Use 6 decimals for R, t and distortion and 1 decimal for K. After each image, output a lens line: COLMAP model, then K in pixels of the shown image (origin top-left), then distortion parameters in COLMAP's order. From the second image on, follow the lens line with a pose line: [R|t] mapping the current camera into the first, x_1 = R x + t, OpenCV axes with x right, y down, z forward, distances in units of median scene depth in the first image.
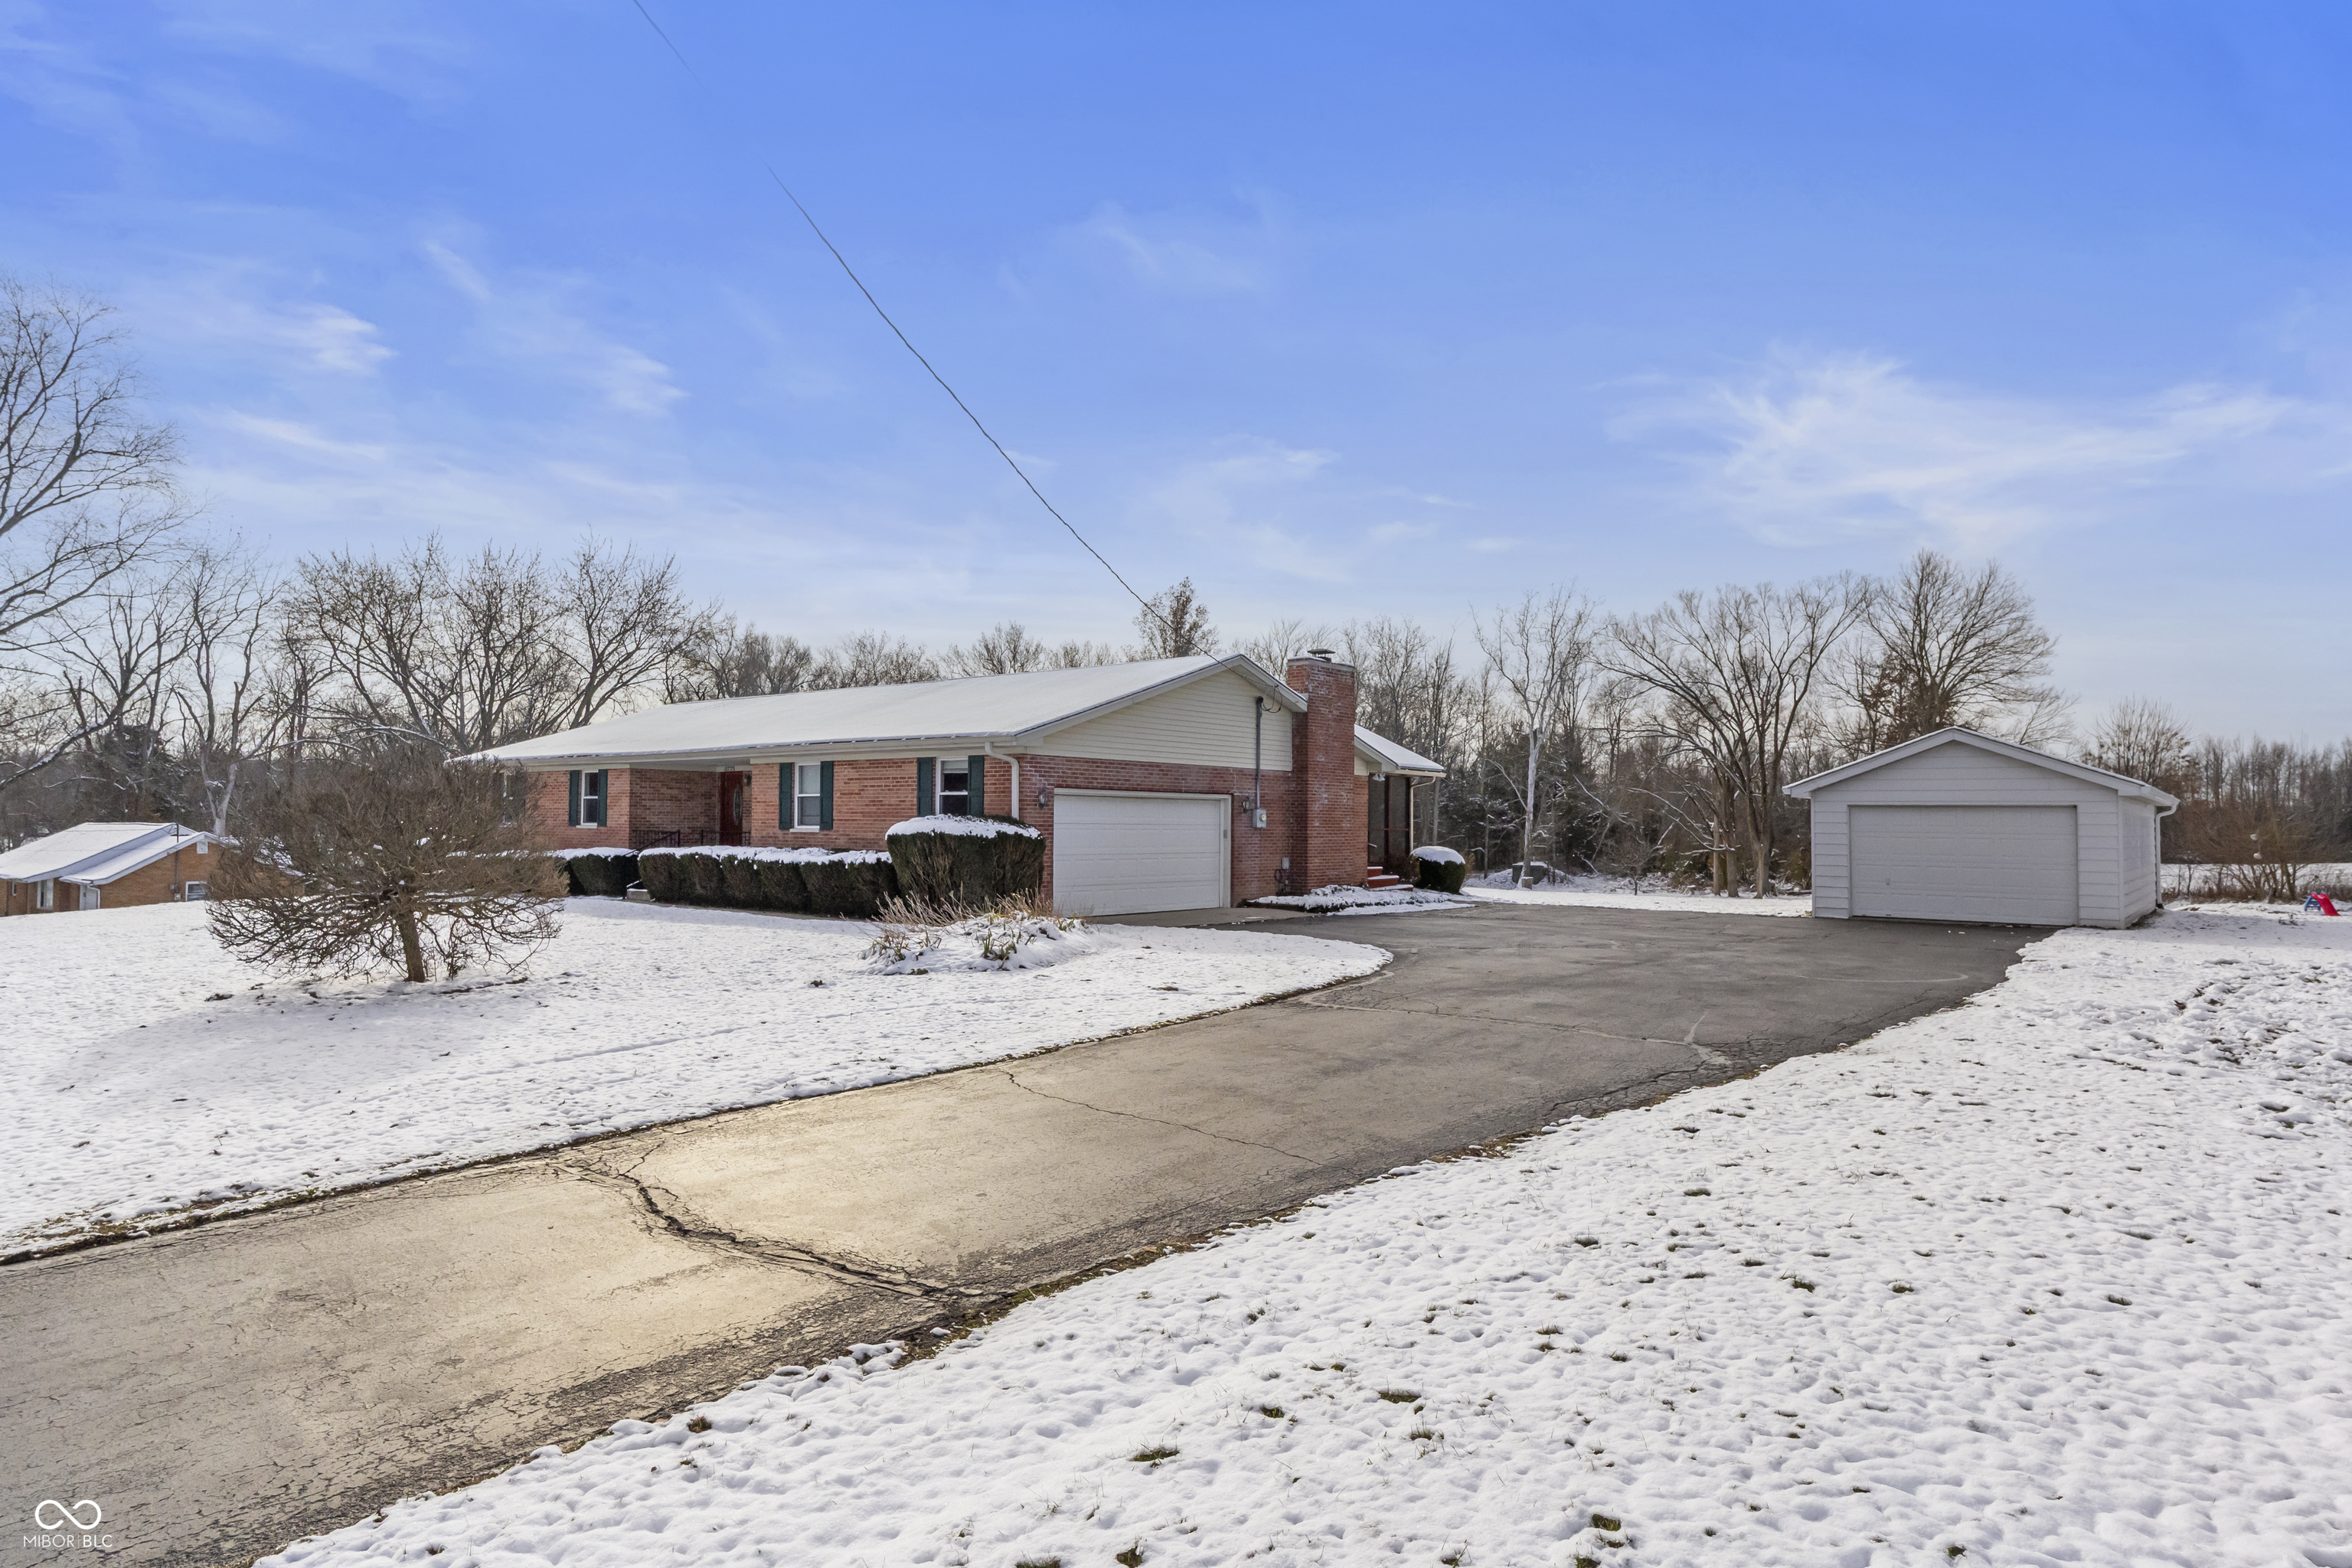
lens RADIAL K [[1314.8, 0, 1170.4], [0, 1314.8, 810.6], [0, 0, 1]] dist [0.003516, -0.000359]
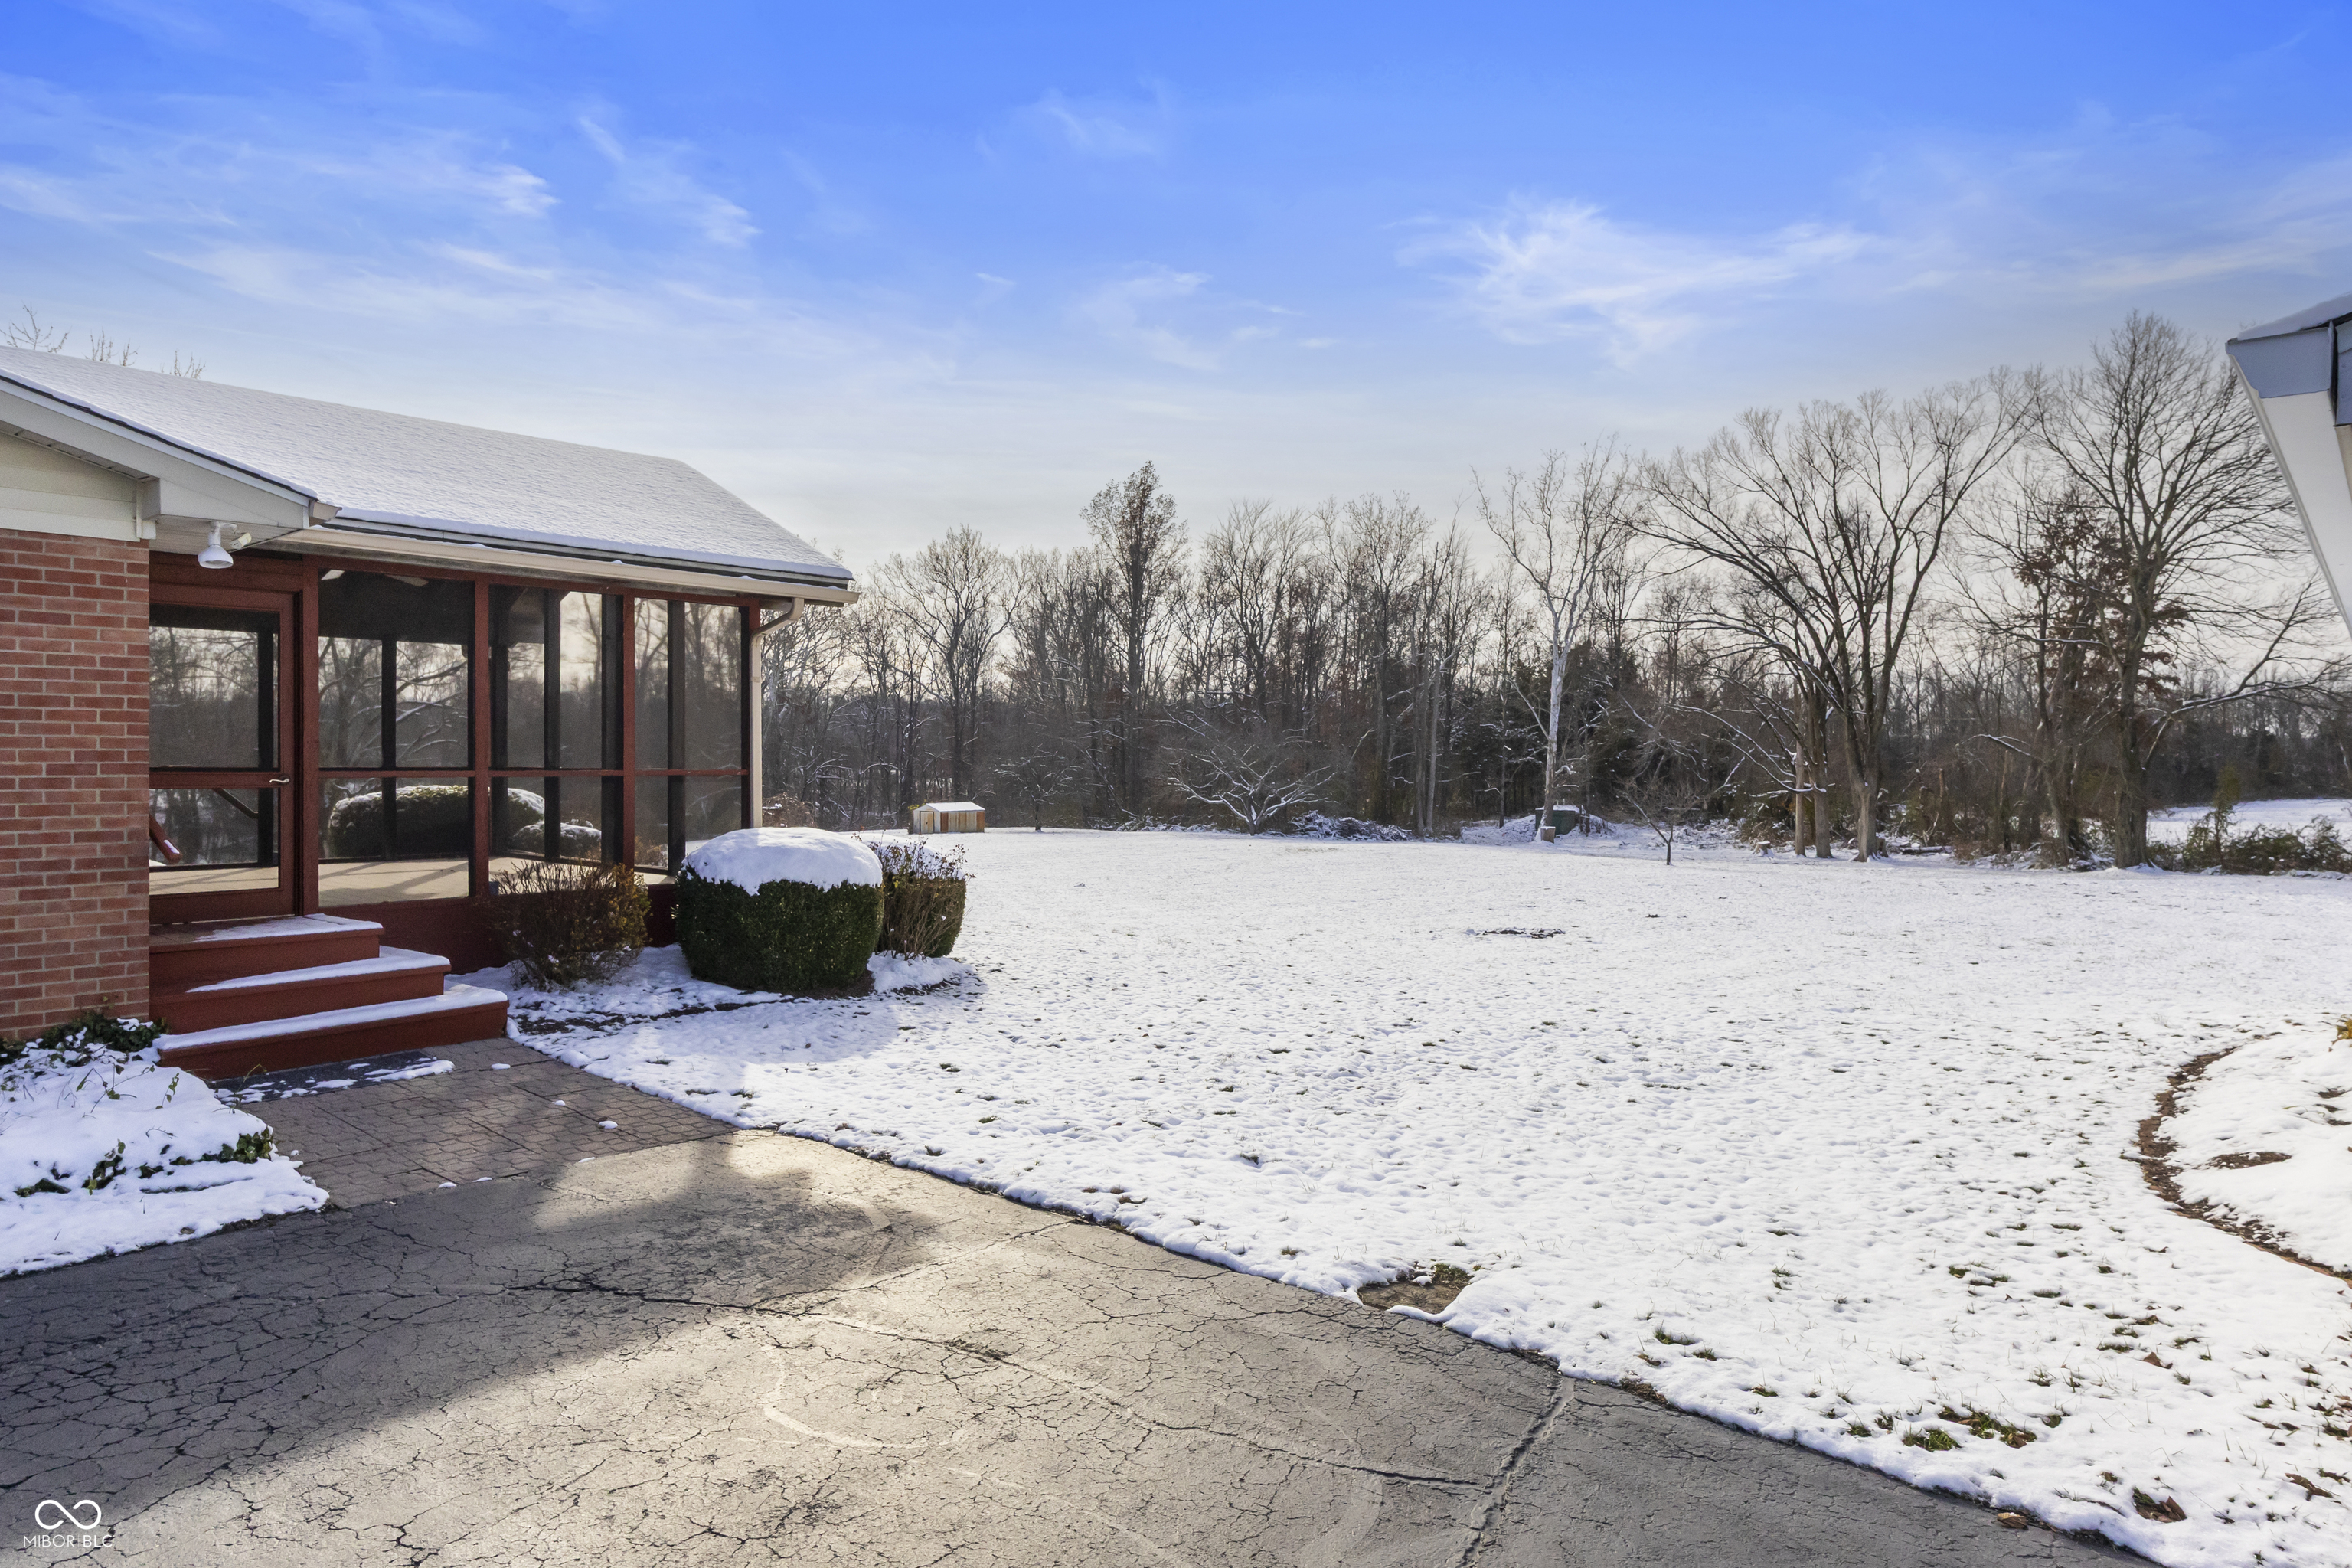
lens RADIAL K [[1321.1, 0, 1176.0], [0, 1321.1, 784.0], [0, 0, 1]] dist [0.001426, -0.000136]
pose [[0.998469, -0.006470, -0.054929, 0.343696], [0.007944, 0.999613, 0.026664, 0.013124], [0.054735, -0.027060, 0.998134, 0.785248]]
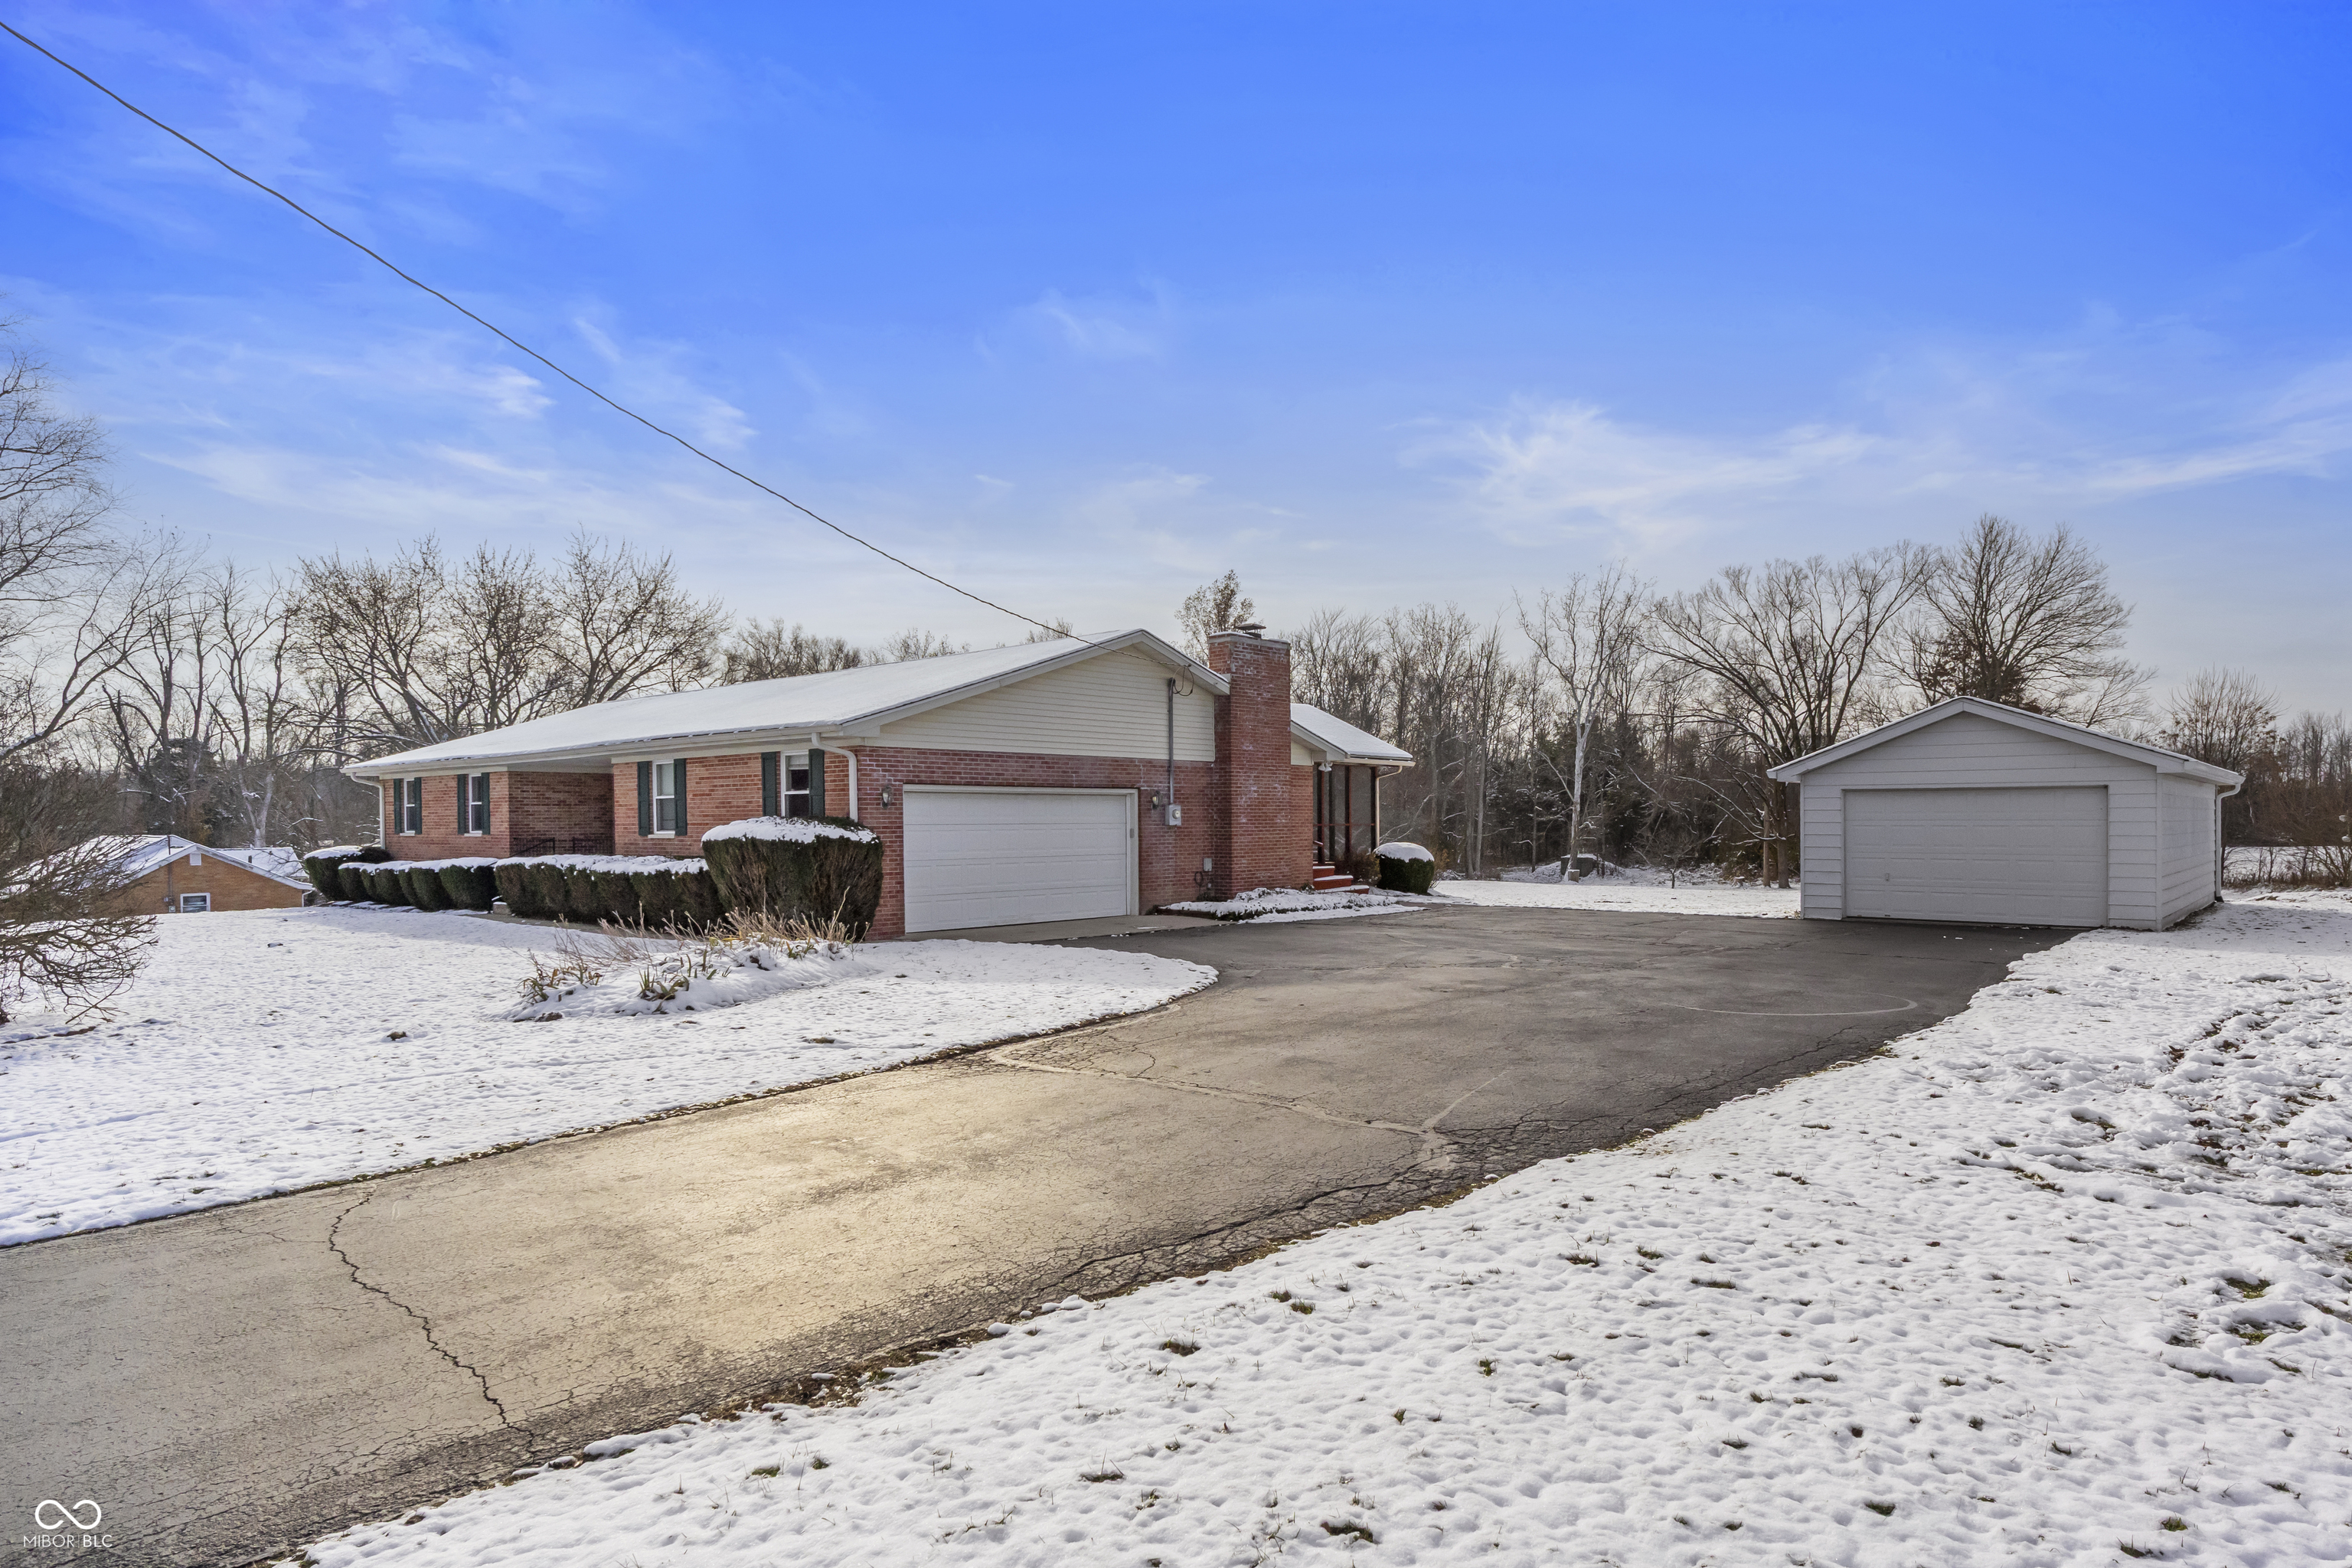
lens RADIAL K [[1293.4, 0, 1186.7], [0, 1293.4, 867.9], [0, 0, 1]] dist [0.000418, 0.000968]
pose [[0.998842, -0.013099, -0.046302, 0.102142], [0.015255, 0.998801, 0.046516, 0.000886], [0.045637, -0.047169, 0.997844, 0.105739]]
